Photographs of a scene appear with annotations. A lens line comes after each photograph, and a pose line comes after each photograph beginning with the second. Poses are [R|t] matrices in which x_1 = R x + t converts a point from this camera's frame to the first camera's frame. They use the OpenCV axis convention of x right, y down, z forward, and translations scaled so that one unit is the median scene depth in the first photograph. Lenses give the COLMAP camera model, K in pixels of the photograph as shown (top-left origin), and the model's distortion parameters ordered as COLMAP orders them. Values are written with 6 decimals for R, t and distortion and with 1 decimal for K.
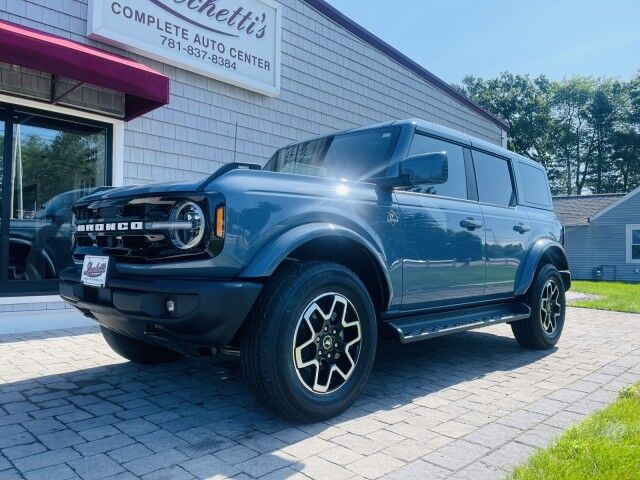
lens RADIAL K [[489.7, 0, 312.4], [0, 489.7, 243.2], [0, 0, 1]] dist [0.058202, -0.049342]
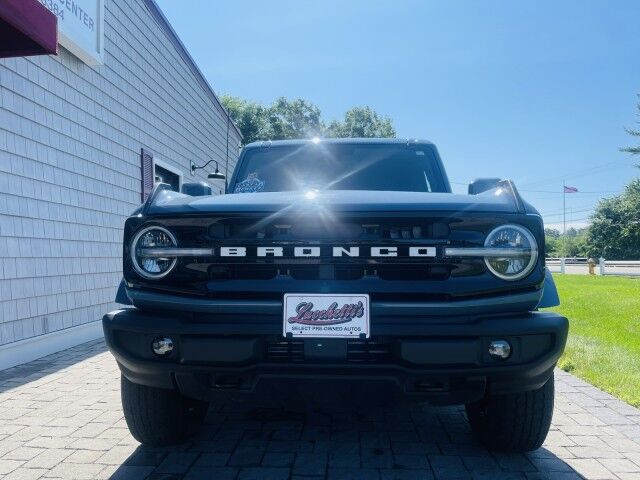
lens RADIAL K [[491.3, 0, 320.0], [0, 491.3, 240.0], [0, 0, 1]] dist [0.078976, -0.096797]
pose [[0.750130, -0.003010, 0.661283, -0.368195], [0.007600, 0.999963, -0.004069, -0.019415], [-0.661247, 0.008078, 0.750125, 0.198210]]
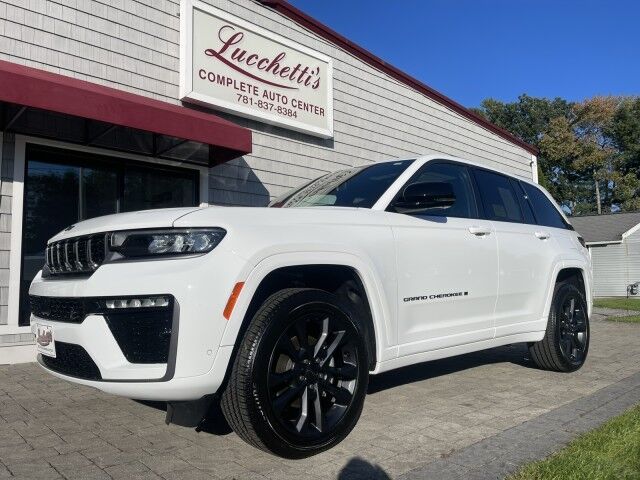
lens RADIAL K [[489.7, 0, 312.4], [0, 489.7, 243.2], [0, 0, 1]] dist [0.058202, -0.049342]
pose [[0.998379, -0.033261, -0.046180, -0.077962], [0.030749, 0.998063, -0.054082, 0.001041], [0.047890, 0.052575, 0.997468, -0.119310]]
